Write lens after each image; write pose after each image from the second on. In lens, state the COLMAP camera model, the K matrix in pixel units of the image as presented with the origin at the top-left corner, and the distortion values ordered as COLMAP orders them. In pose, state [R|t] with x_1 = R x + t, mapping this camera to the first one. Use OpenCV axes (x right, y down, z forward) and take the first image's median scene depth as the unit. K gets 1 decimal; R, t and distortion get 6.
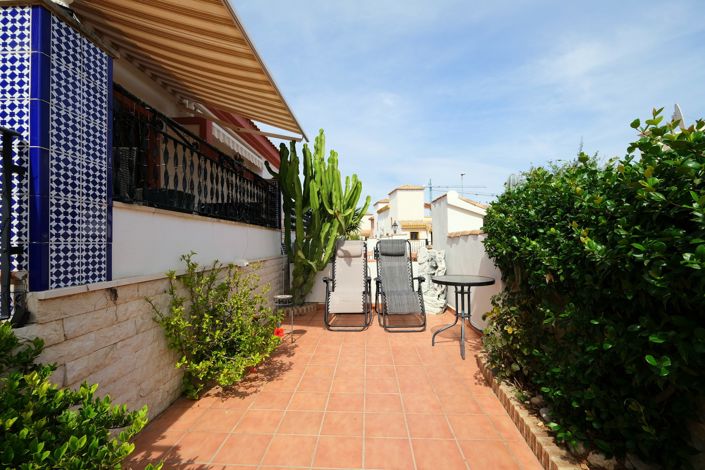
lens RADIAL K [[321.2, 0, 353.4], [0, 321.2, 238.0], [0, 0, 1]] dist [0.023686, 0.000841]
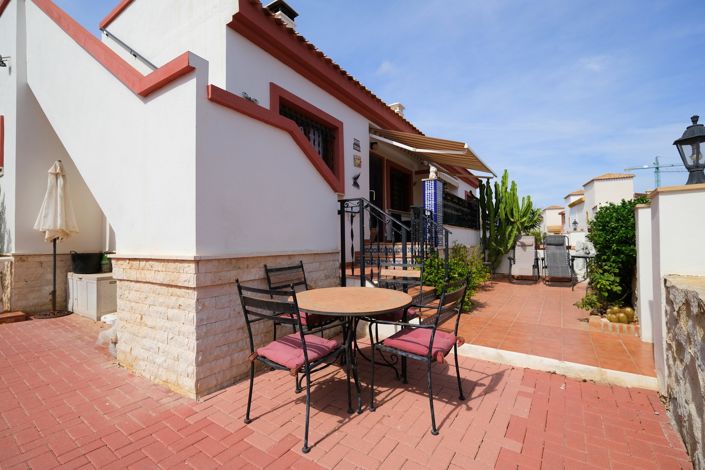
lens RADIAL K [[321.2, 0, 353.5], [0, 321.2, 236.4], [0, 0, 1]] dist [0.023686, 0.000841]
pose [[0.863009, -0.002962, -0.505181, 0.069551], [0.006481, 0.999965, 0.005210, -0.005465], [0.505148, -0.007770, 0.862998, -0.919618]]
